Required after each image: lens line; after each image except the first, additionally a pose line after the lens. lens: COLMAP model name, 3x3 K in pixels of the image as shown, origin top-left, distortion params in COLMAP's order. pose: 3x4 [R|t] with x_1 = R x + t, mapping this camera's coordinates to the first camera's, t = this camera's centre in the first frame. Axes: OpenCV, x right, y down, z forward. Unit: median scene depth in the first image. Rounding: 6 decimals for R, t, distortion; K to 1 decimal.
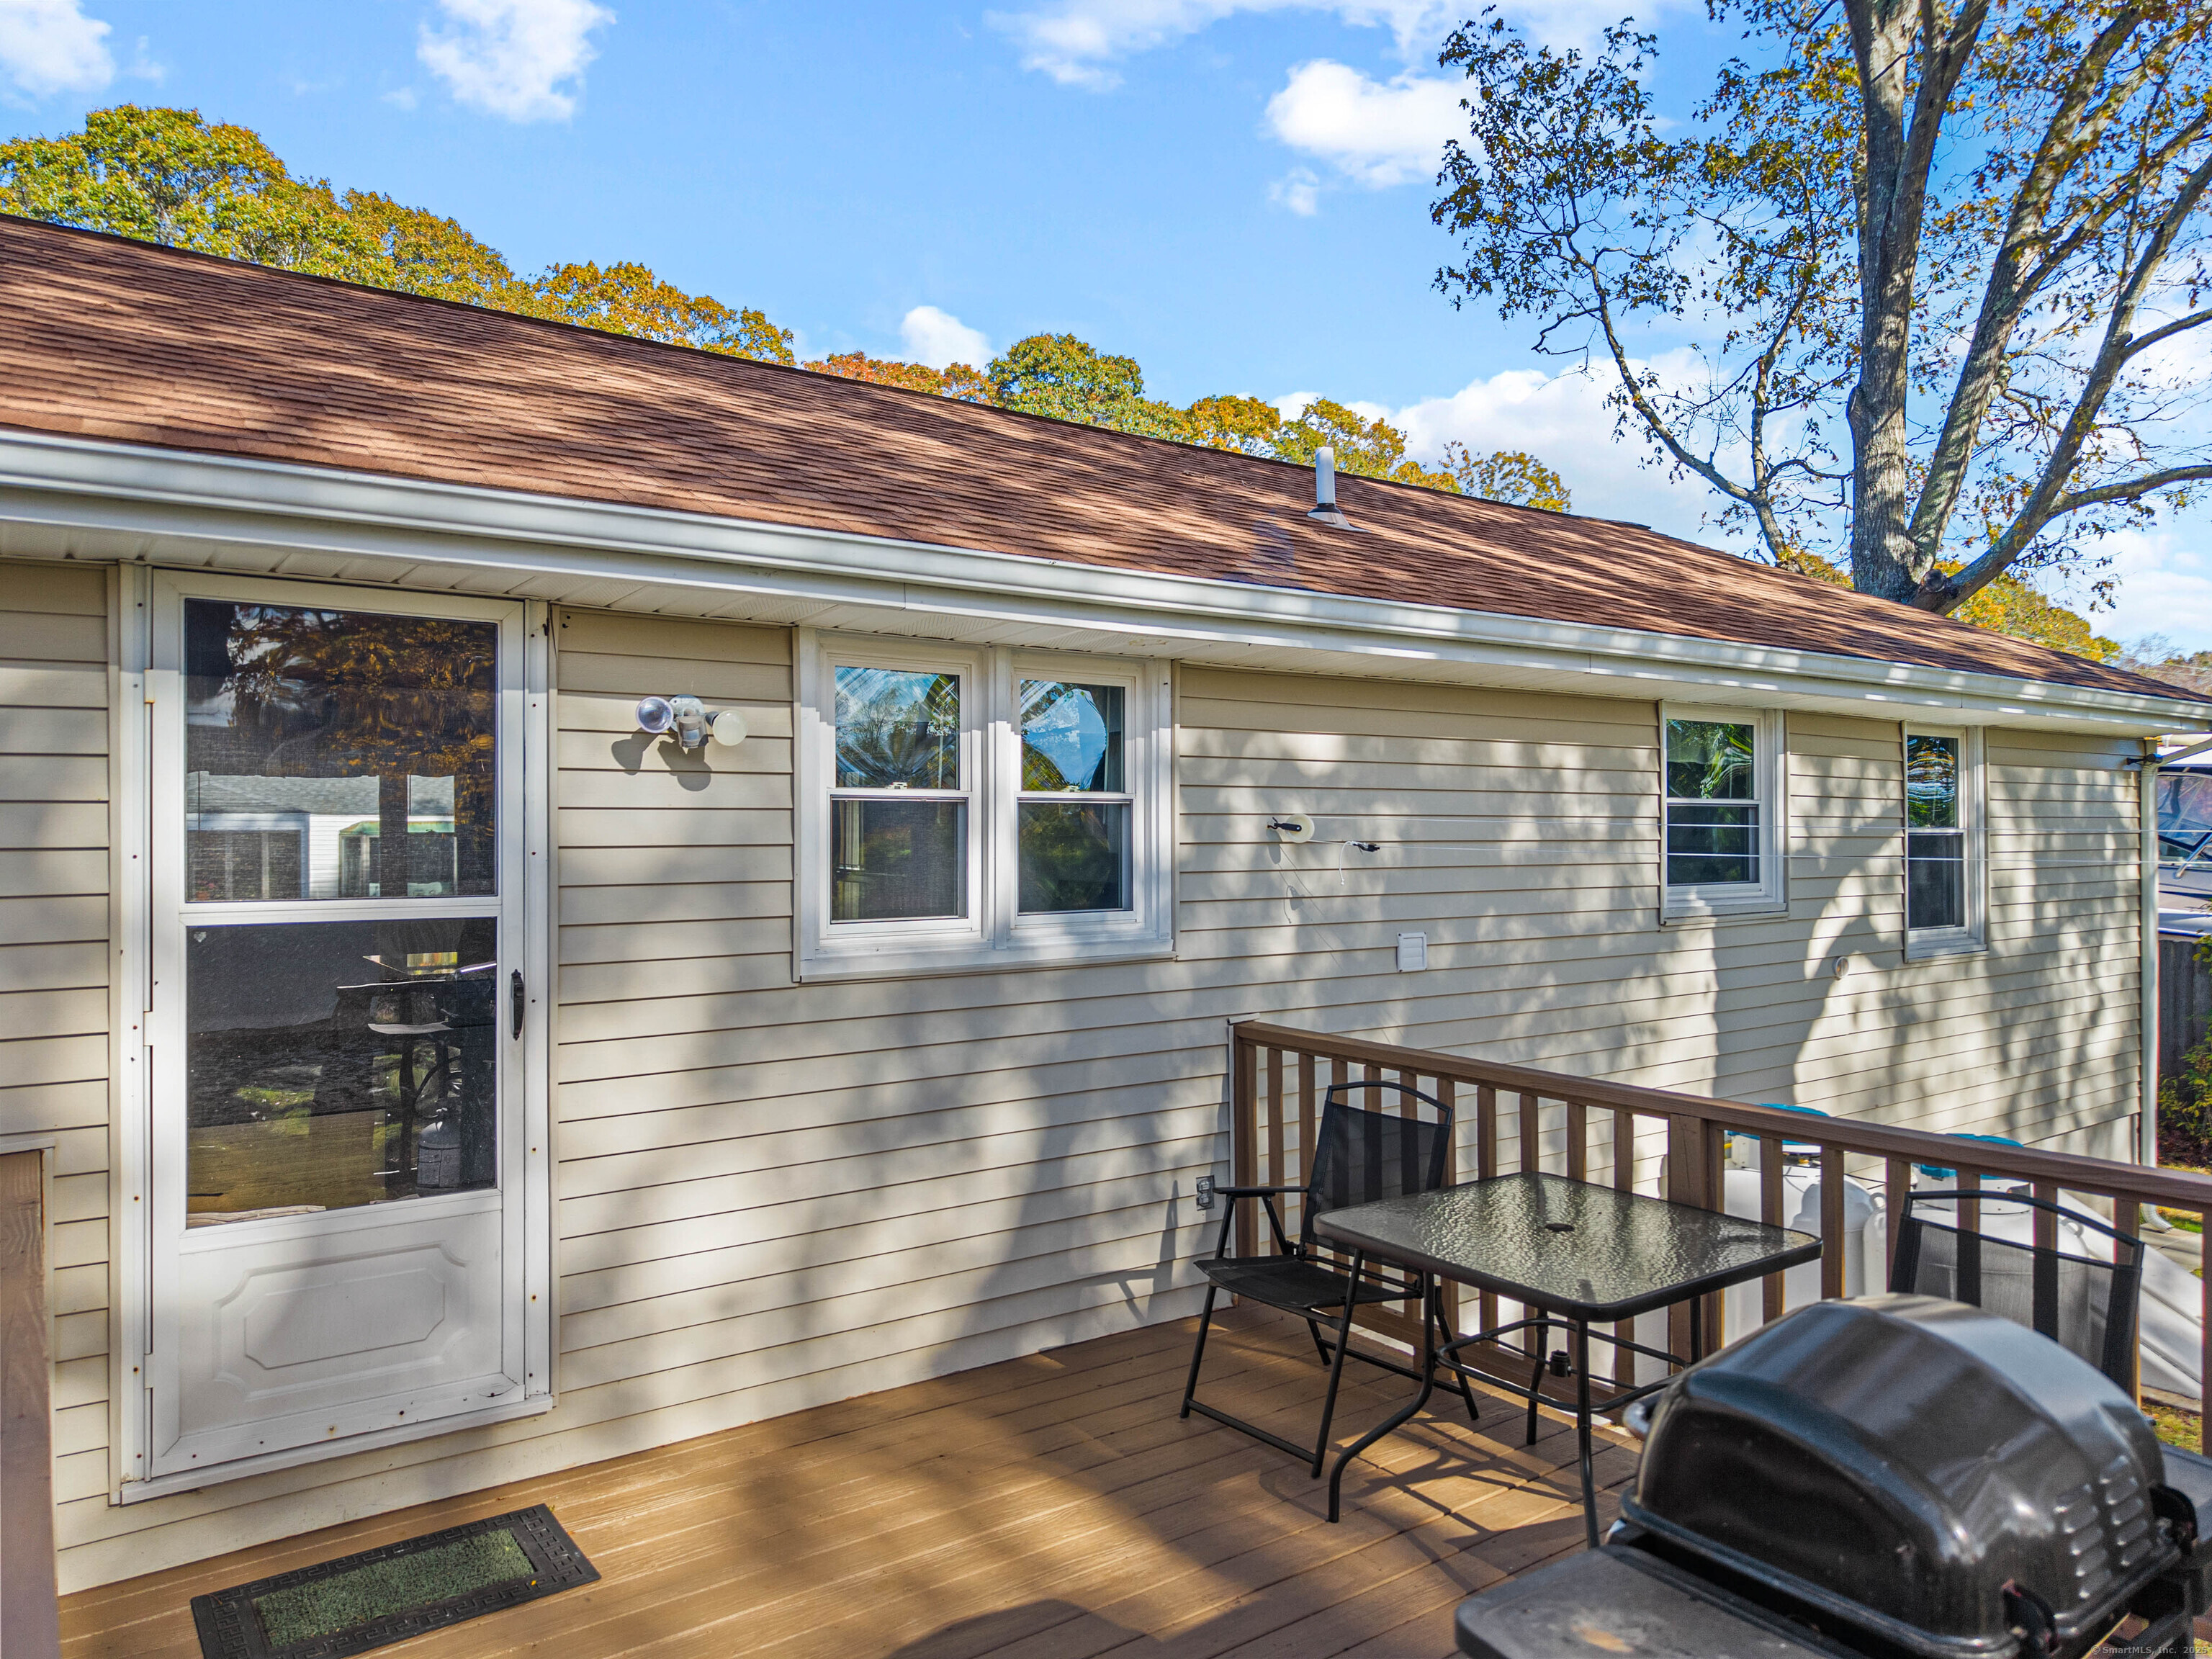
lens RADIAL K [[1493.1, 0, 1117.5], [0, 1493.1, 811.3], [0, 0, 1]] dist [0.026397, -0.014072]
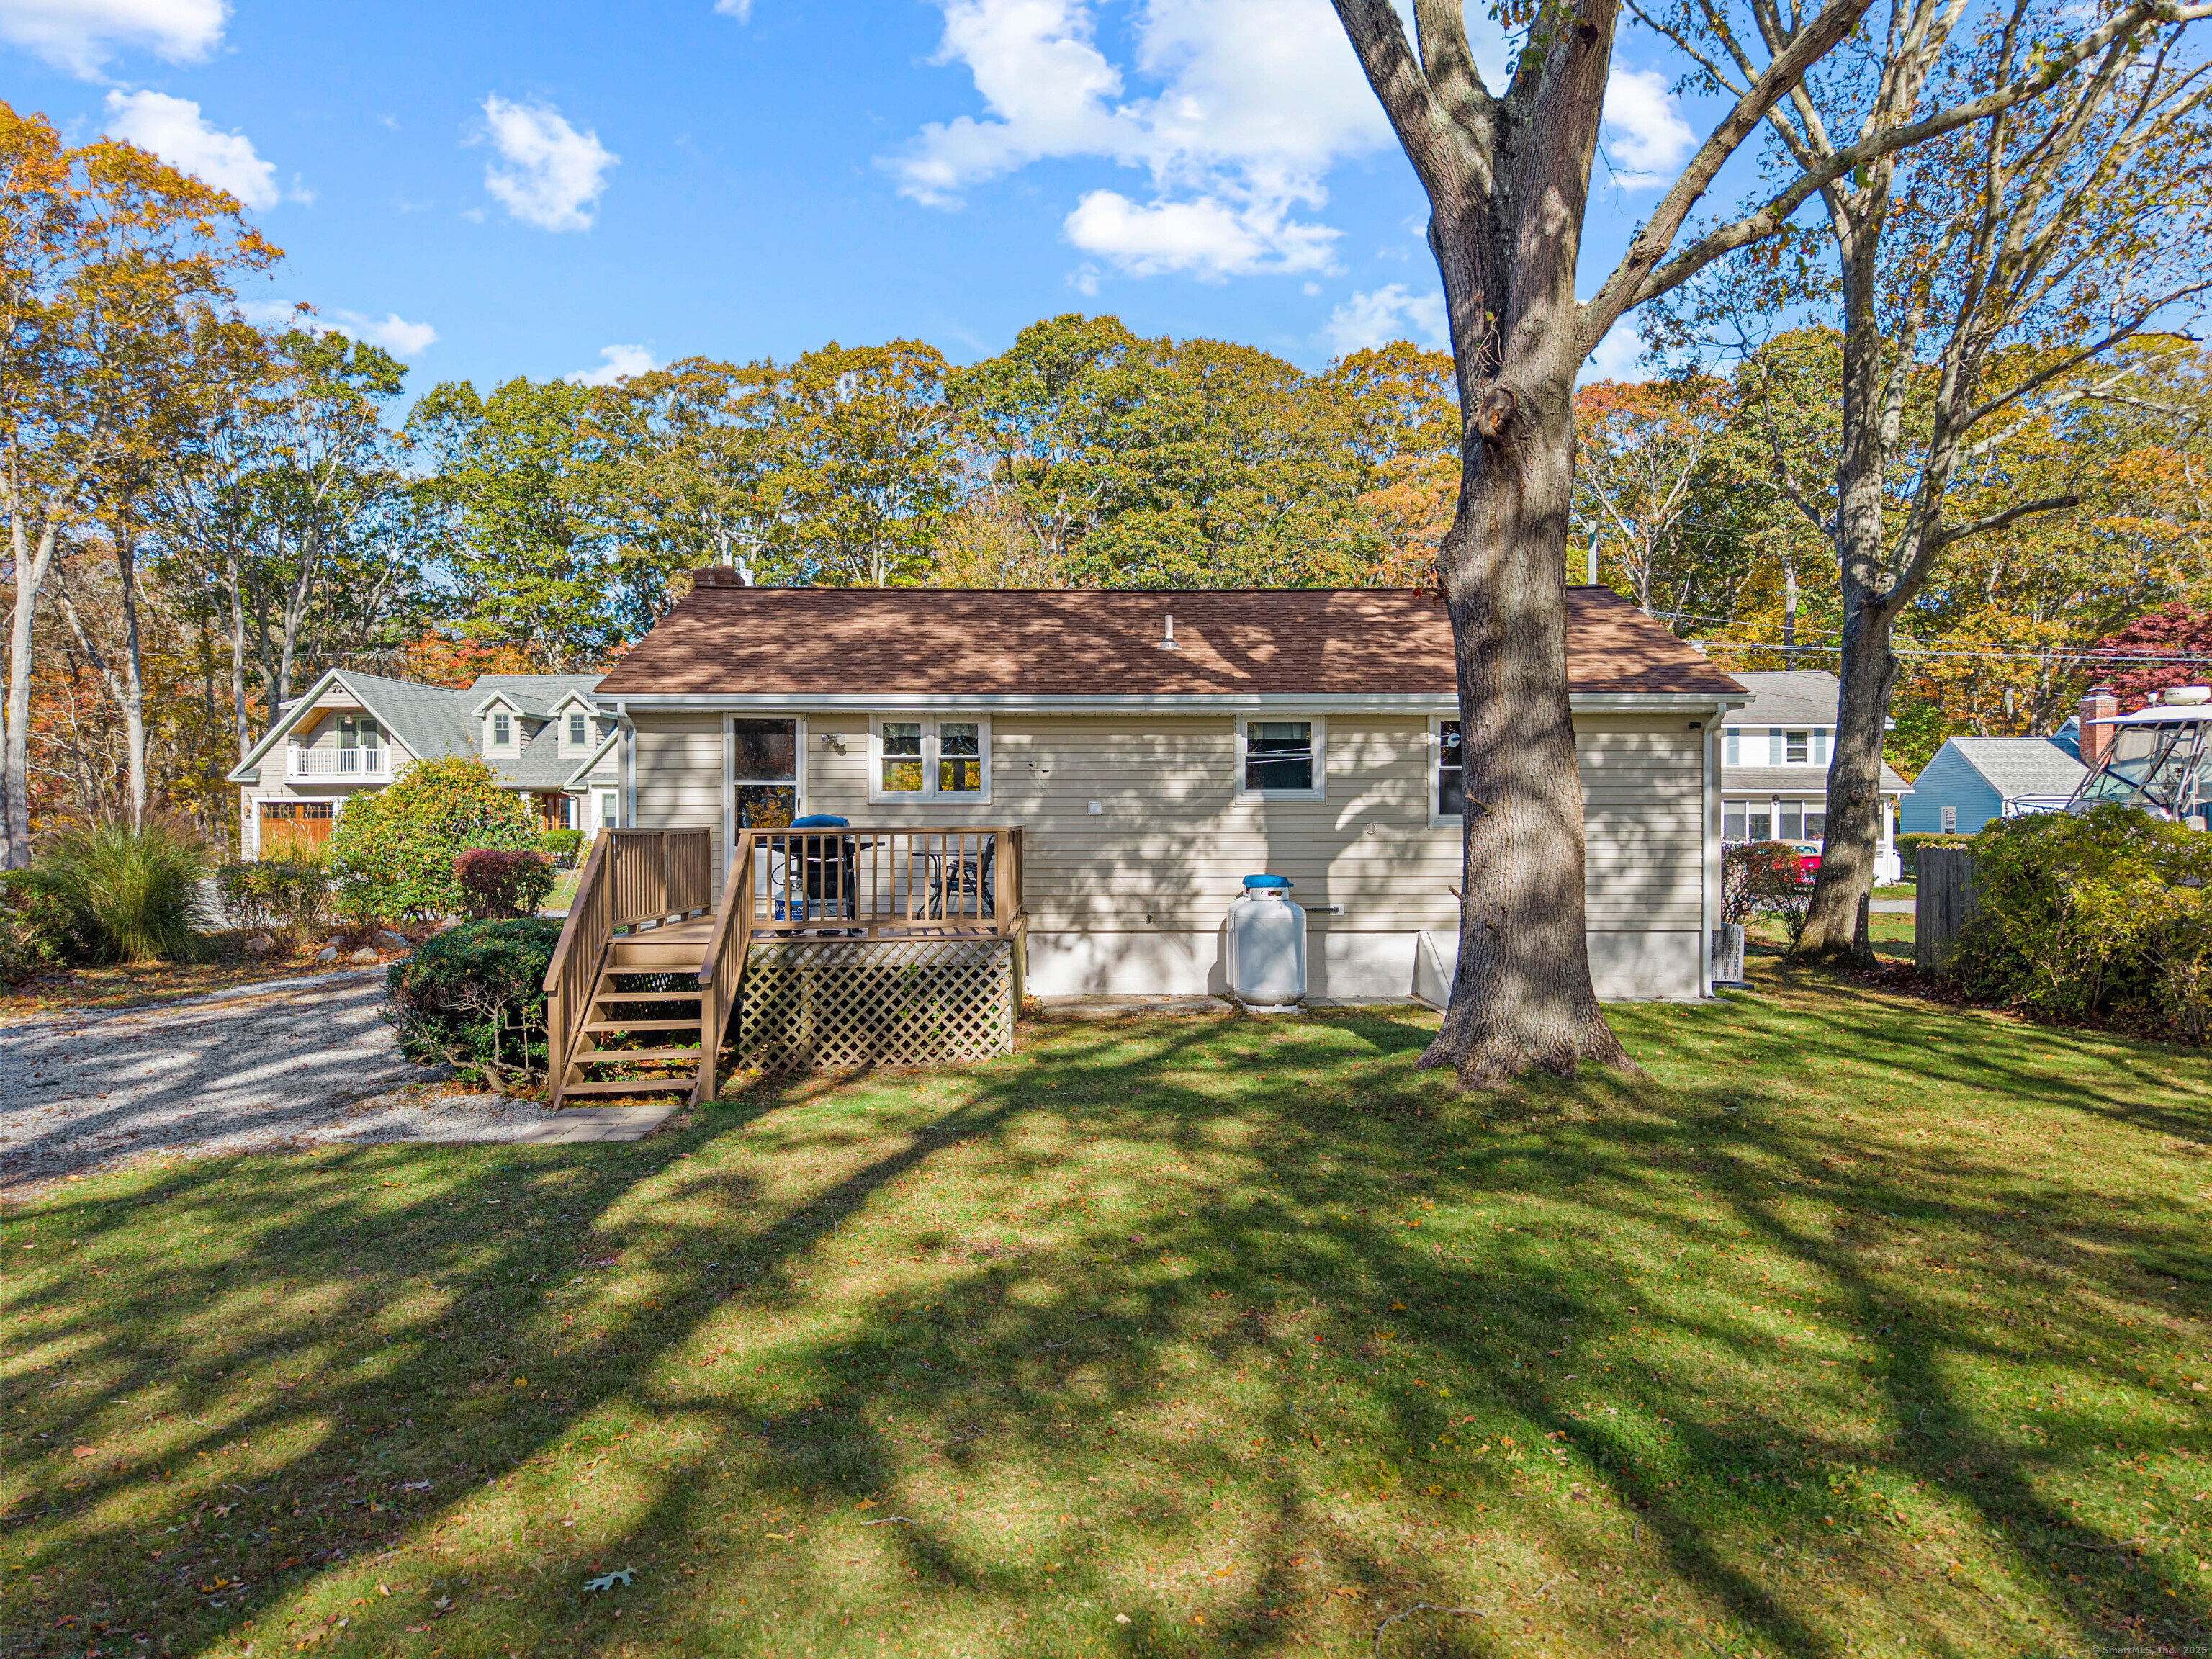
lens RADIAL K [[1493.1, 0, 1118.4], [0, 1493.1, 847.1], [0, 0, 1]] dist [0.026397, -0.014072]
pose [[0.823769, 0.008455, -0.566863, 0.619671], [0.006552, 0.999680, 0.024432, 0.032932], [0.566888, -0.023840, 0.823450, -0.453080]]
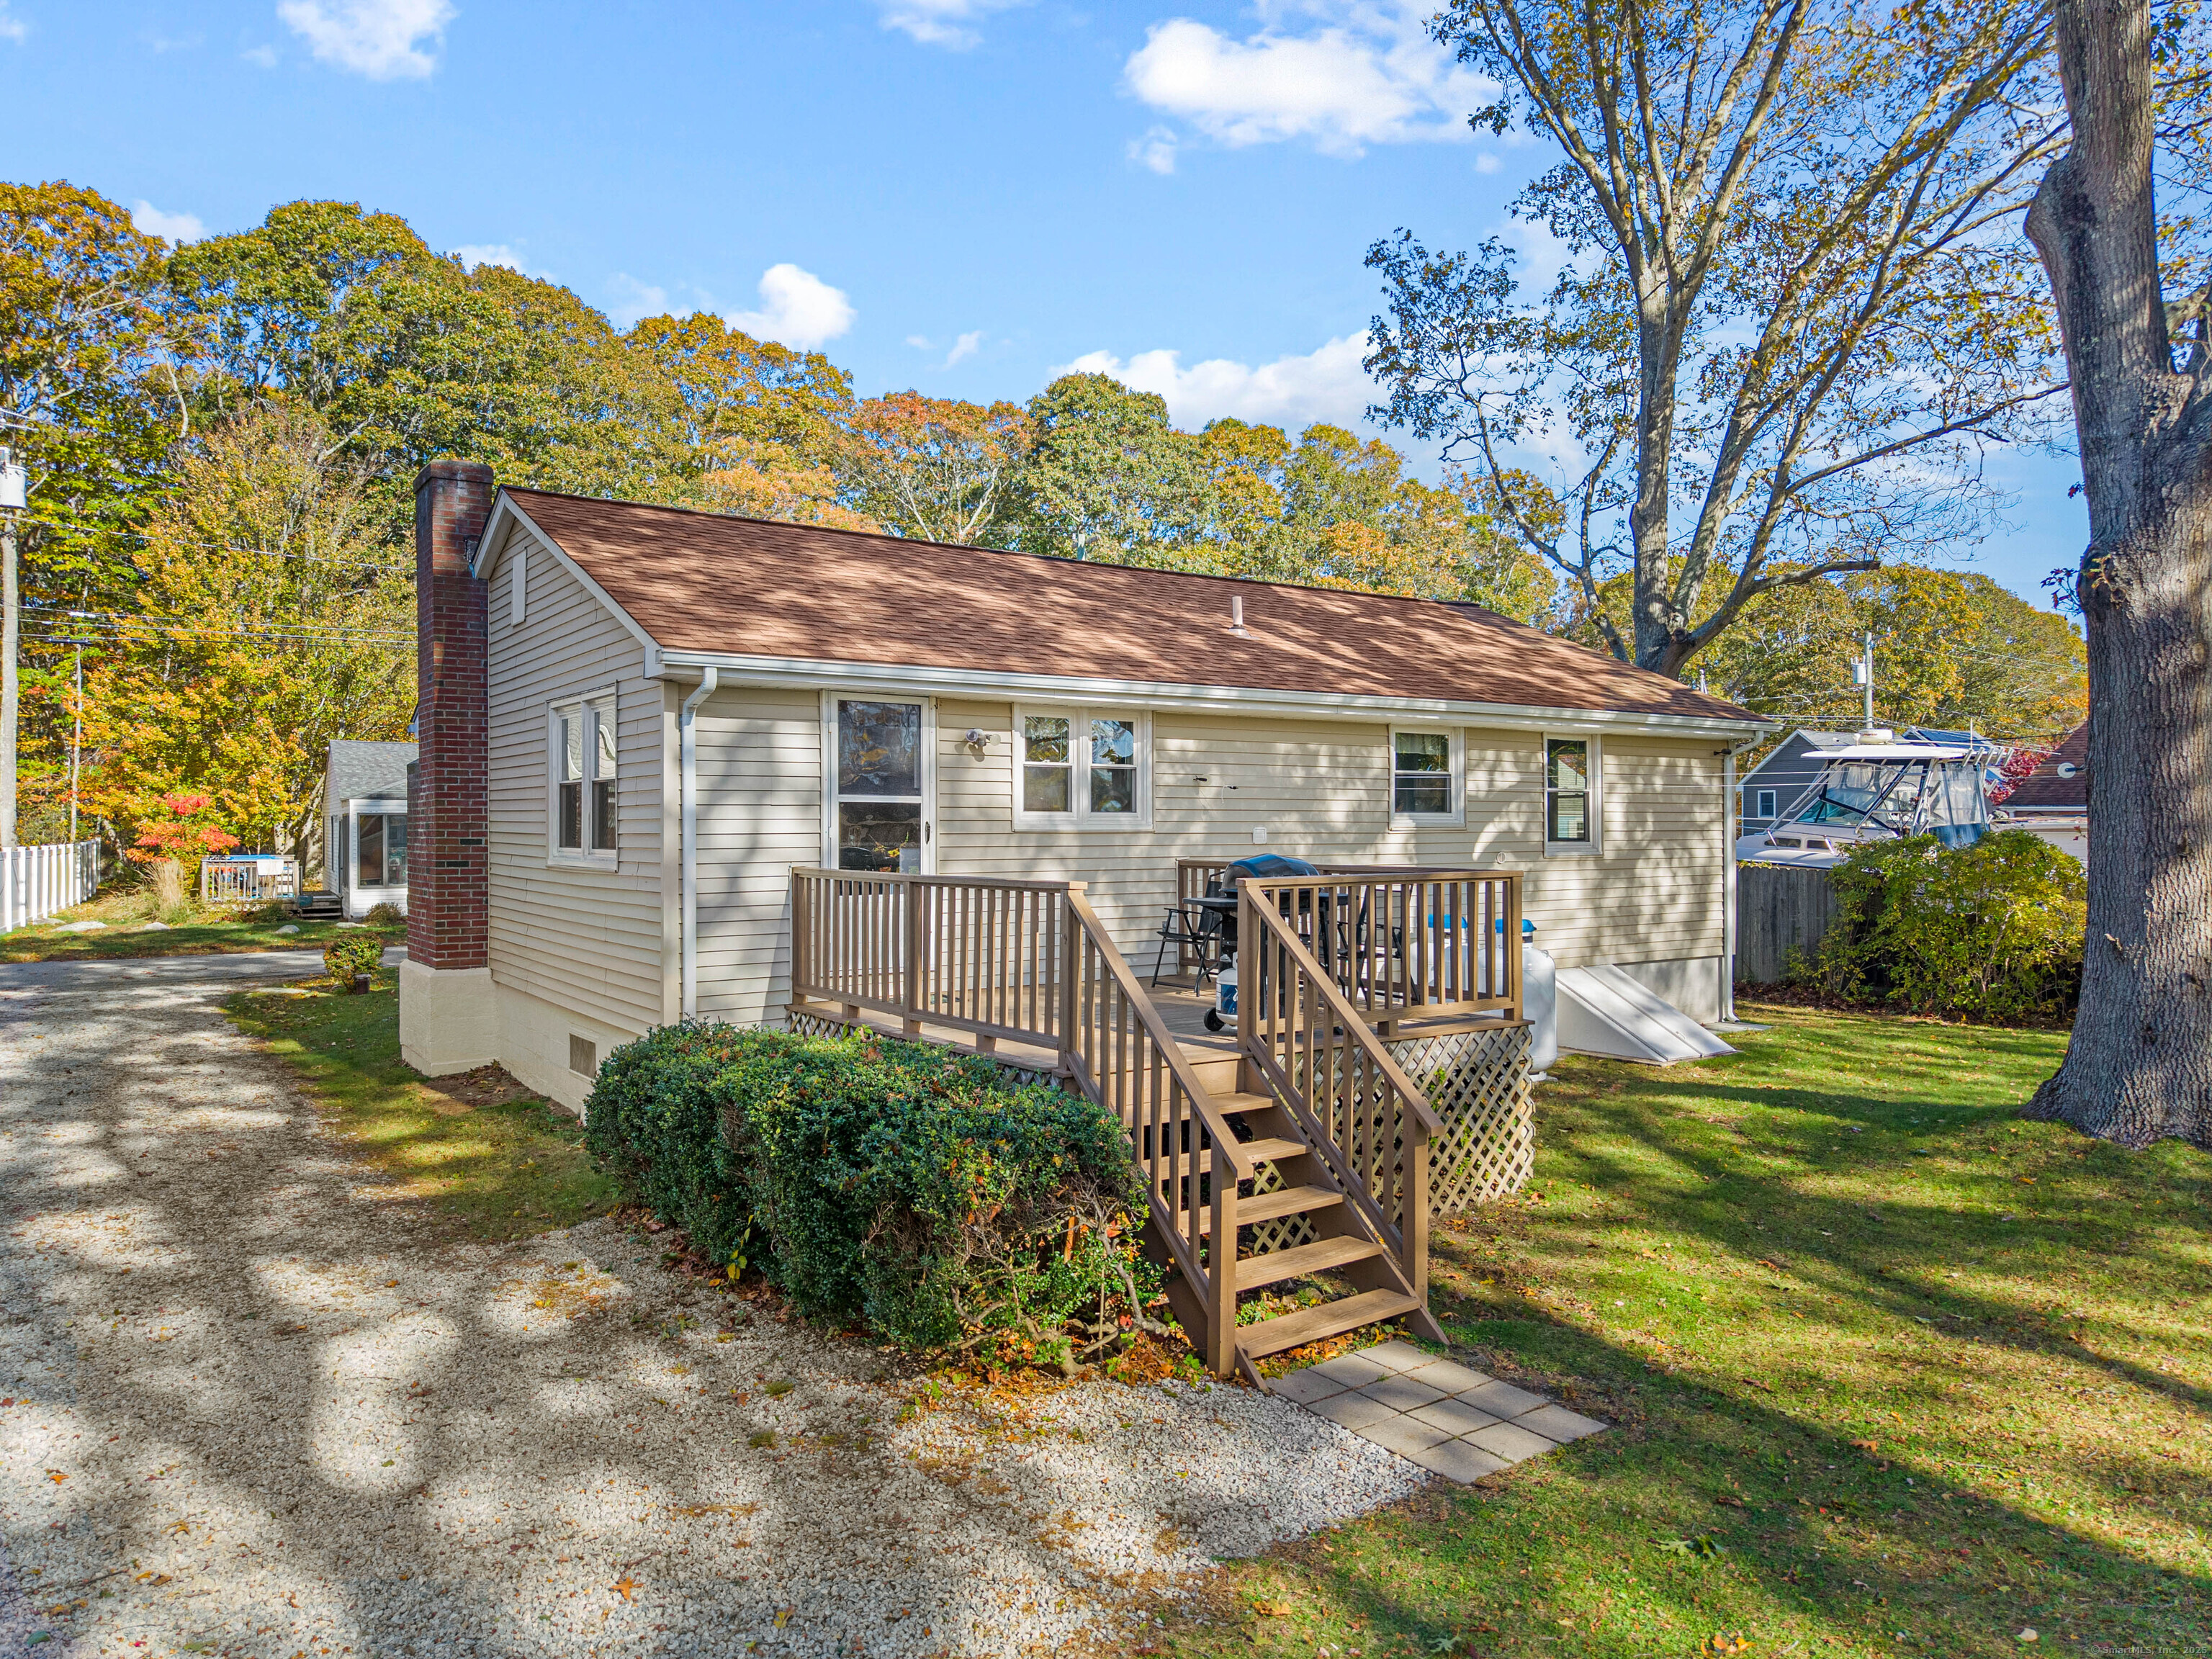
lens RADIAL K [[1493.1, 0, 1114.9], [0, 1493.1, 830.6], [0, 0, 1]] dist [0.026397, -0.014072]
pose [[0.999750, -0.000514, -0.022352, 0.008163], [0.000804, 0.999916, 0.012958, 0.018618], [0.022344, -0.012973, 0.999666, -0.421150]]
